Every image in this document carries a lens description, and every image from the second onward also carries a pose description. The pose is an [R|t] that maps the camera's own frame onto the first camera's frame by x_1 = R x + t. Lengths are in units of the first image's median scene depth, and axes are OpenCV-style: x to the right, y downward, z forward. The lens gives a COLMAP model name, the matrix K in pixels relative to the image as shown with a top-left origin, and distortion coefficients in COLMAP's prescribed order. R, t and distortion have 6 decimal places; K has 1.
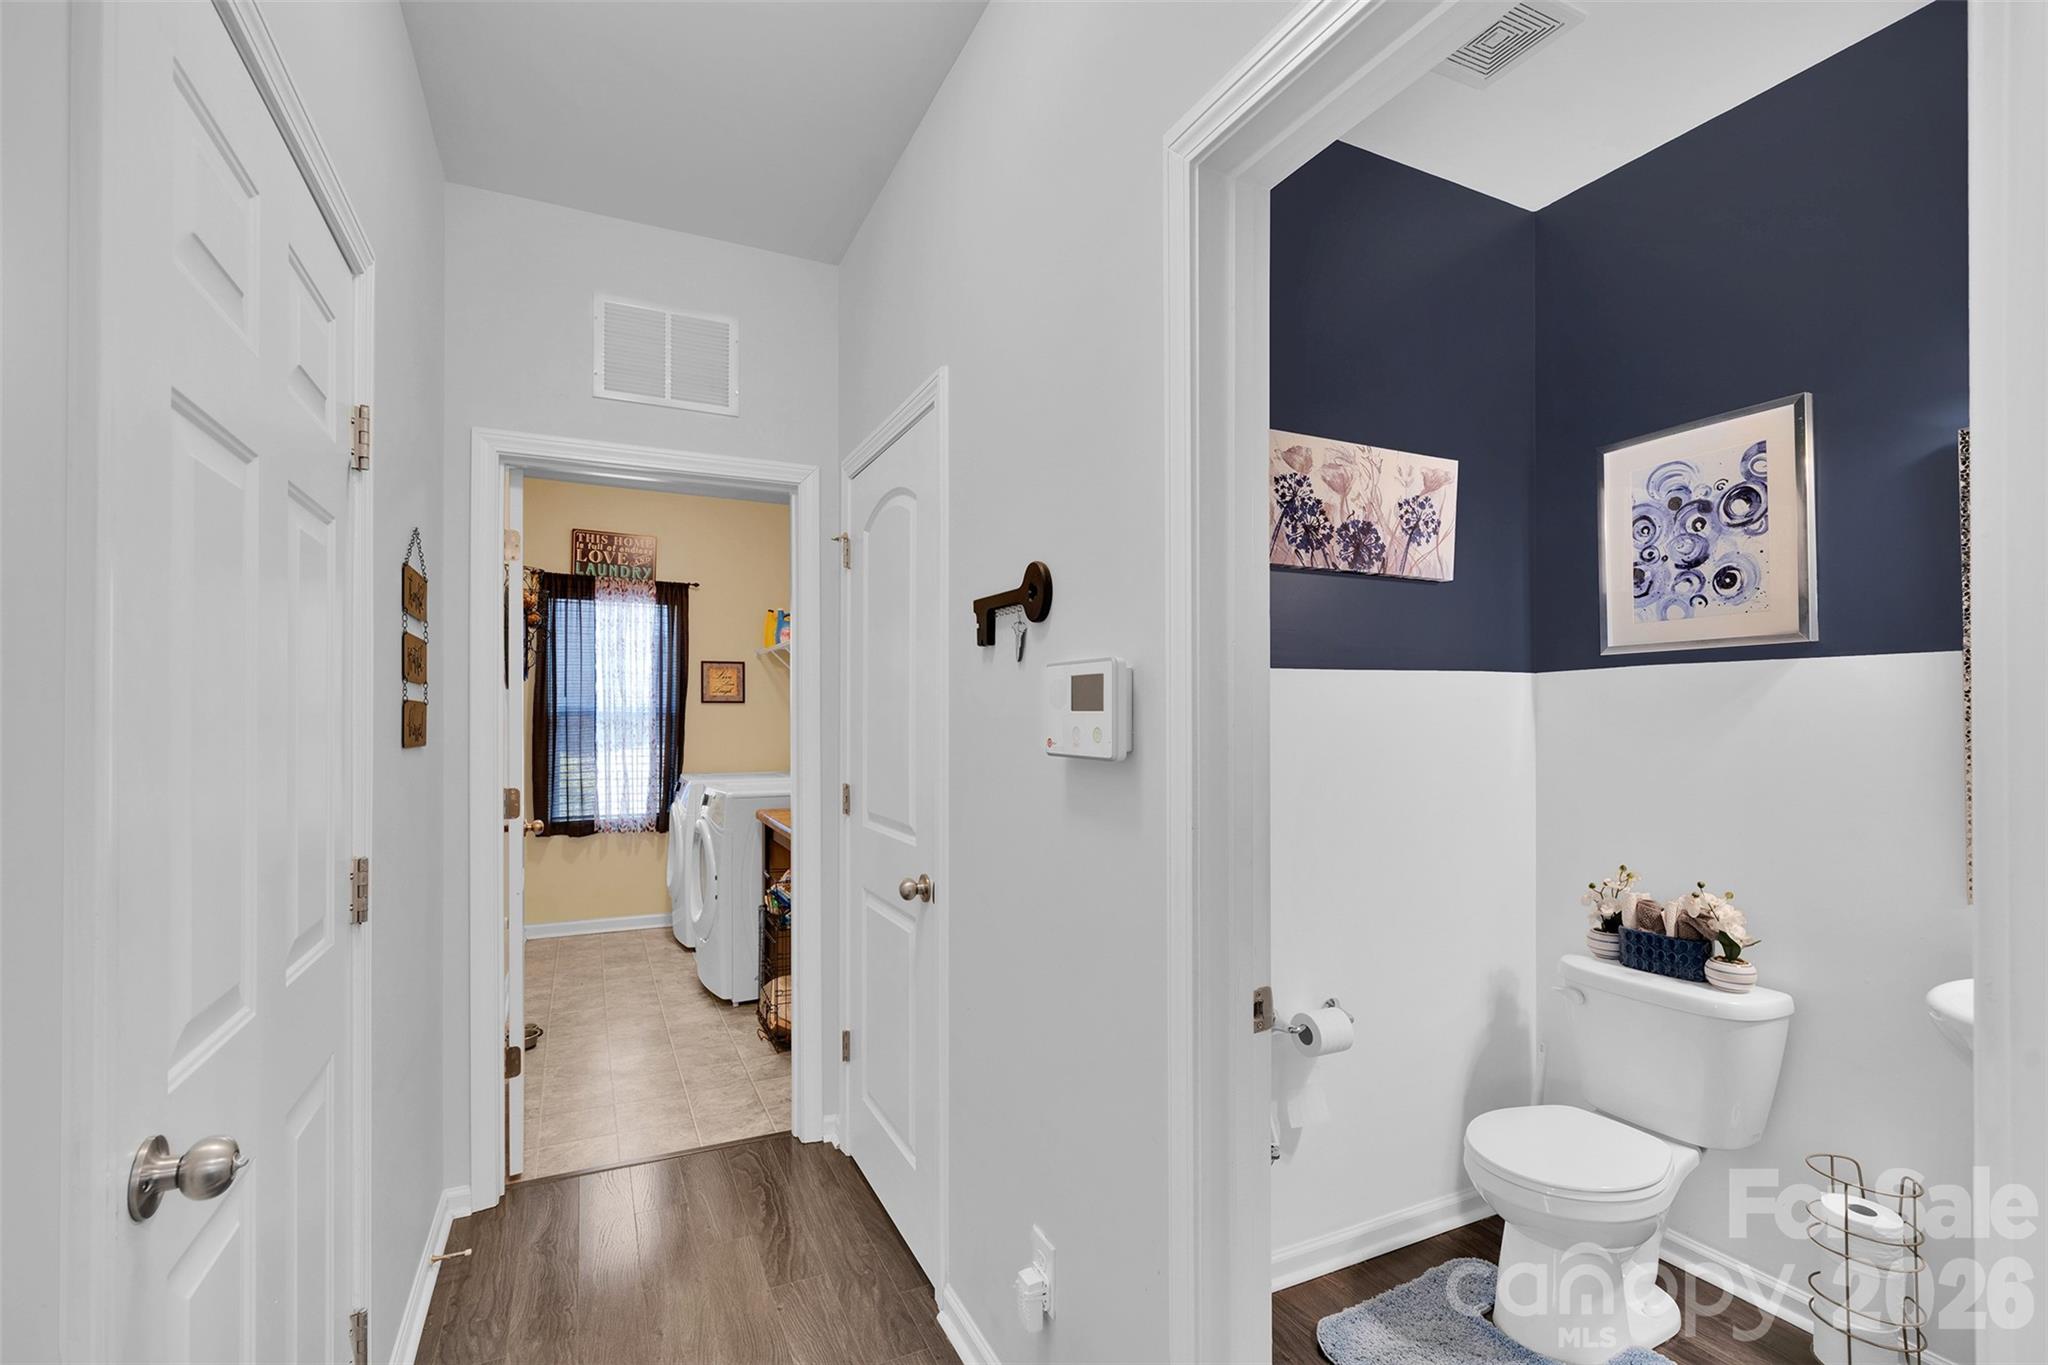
lens RADIAL K [[883.9, 0, 991.2], [0, 883.9, 713.5], [0, 0, 1]] dist [-0.001885, 0.000205]
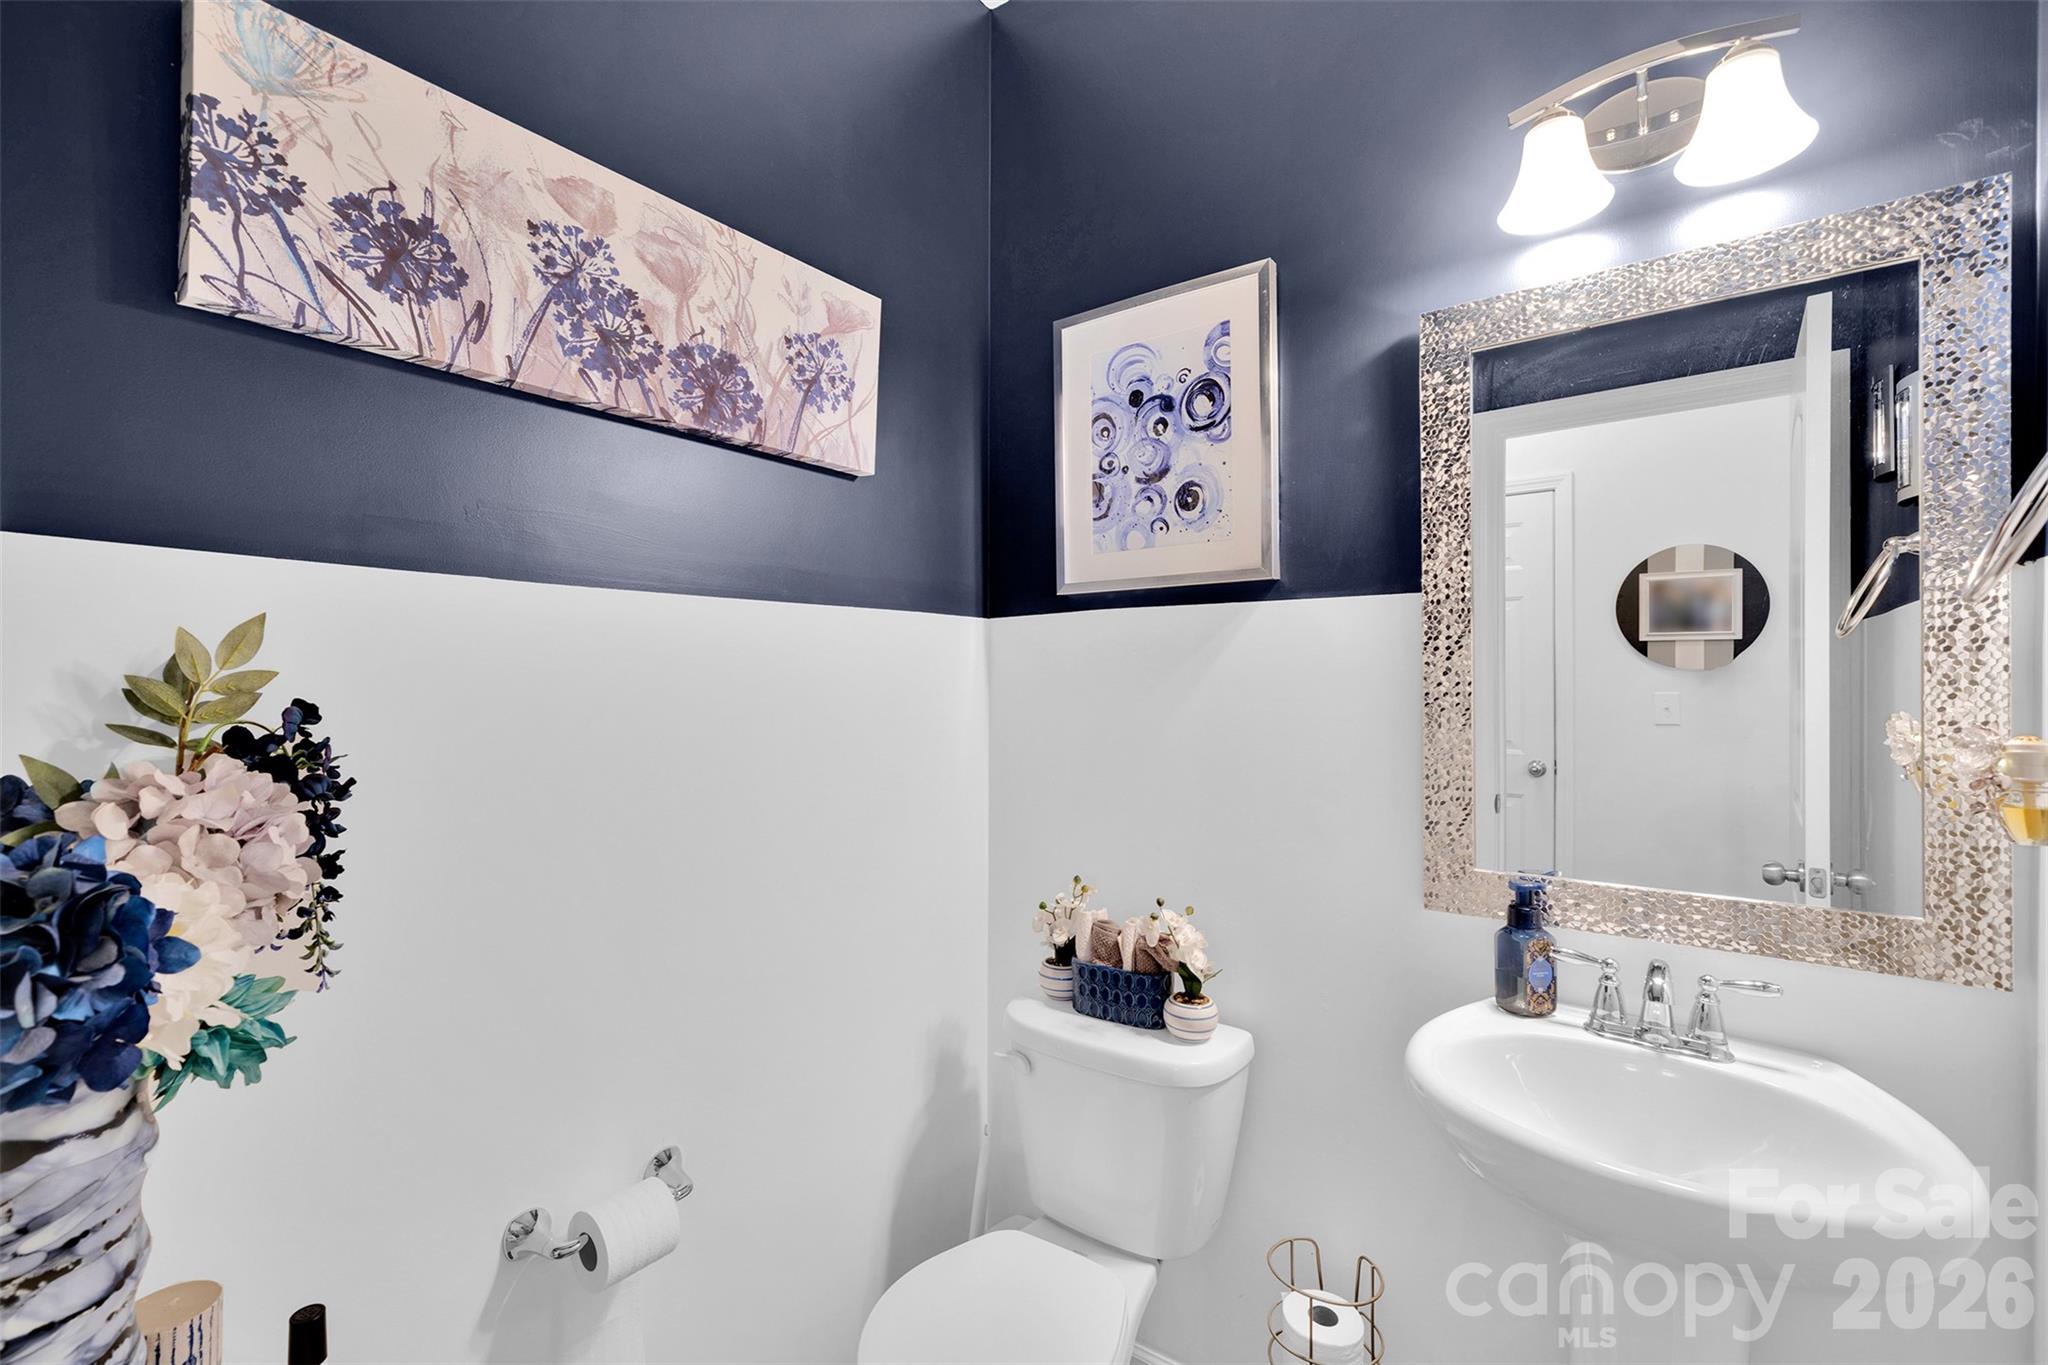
lens RADIAL K [[855.9, 0, 1019.7], [0, 855.9, 683.7], [0, 0, 1]] dist [0.001508, 0.000032]
pose [[0.871593, 0.001041, 0.490230, 0.340705], [-0.004475, 0.999973, 0.005832, 0.006884], [-0.490211, -0.007277, 0.871574, 0.422626]]
